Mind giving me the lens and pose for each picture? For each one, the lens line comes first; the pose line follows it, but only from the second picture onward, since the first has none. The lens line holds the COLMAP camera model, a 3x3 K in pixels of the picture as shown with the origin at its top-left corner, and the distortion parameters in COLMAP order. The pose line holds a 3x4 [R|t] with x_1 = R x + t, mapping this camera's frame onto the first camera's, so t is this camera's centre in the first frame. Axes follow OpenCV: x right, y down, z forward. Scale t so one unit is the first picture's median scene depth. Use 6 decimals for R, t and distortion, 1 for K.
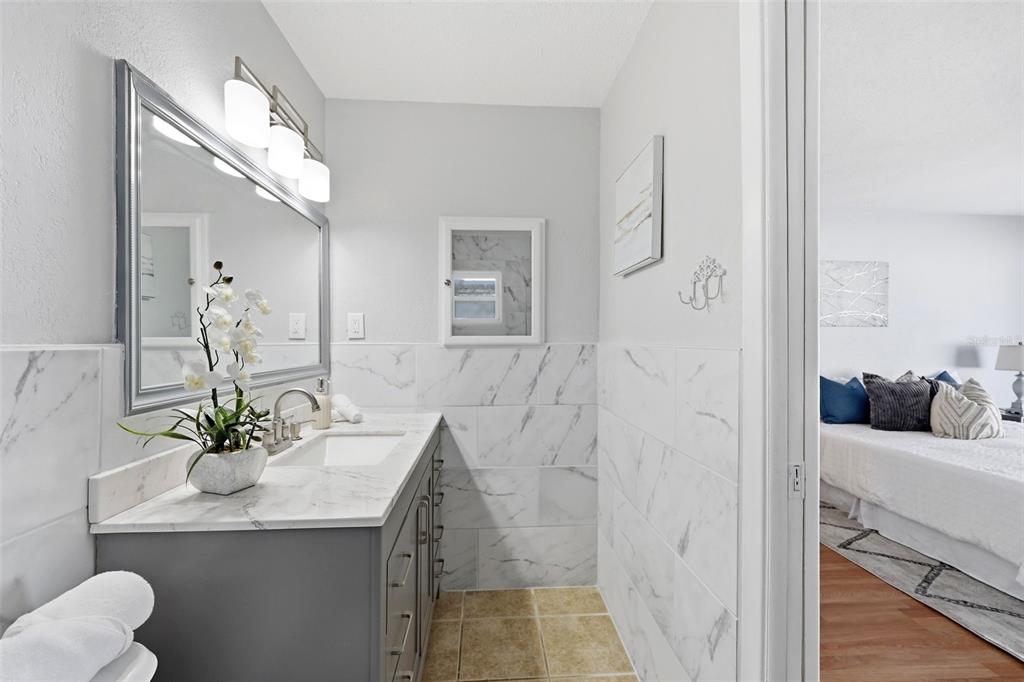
lens RADIAL K [[410.4, 0, 513.8], [0, 410.4, 340.5], [0, 0, 1]] dist [-0.003404, -0.000225]
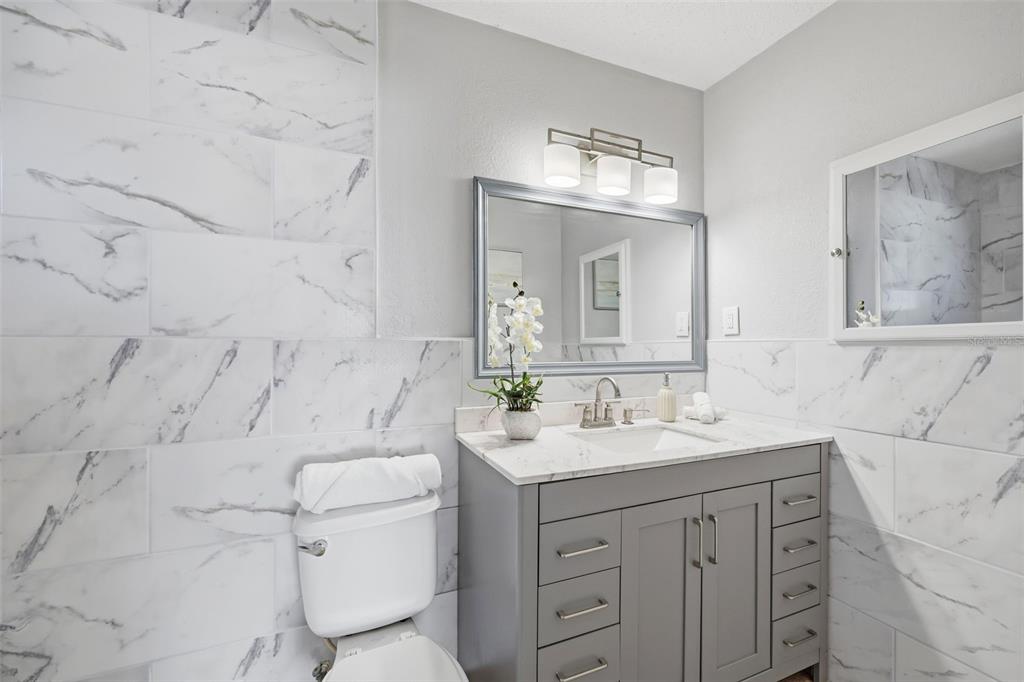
lens RADIAL K [[410.4, 0, 515.3], [0, 410.4, 346.3], [0, 0, 1]] dist [-0.003404, -0.000225]
pose [[0.332164, 0.001765, -0.943220, 0.321113], [0.003035, 0.999991, 0.002940, 0.016950], [0.943217, -0.003839, 0.332156, 0.241116]]
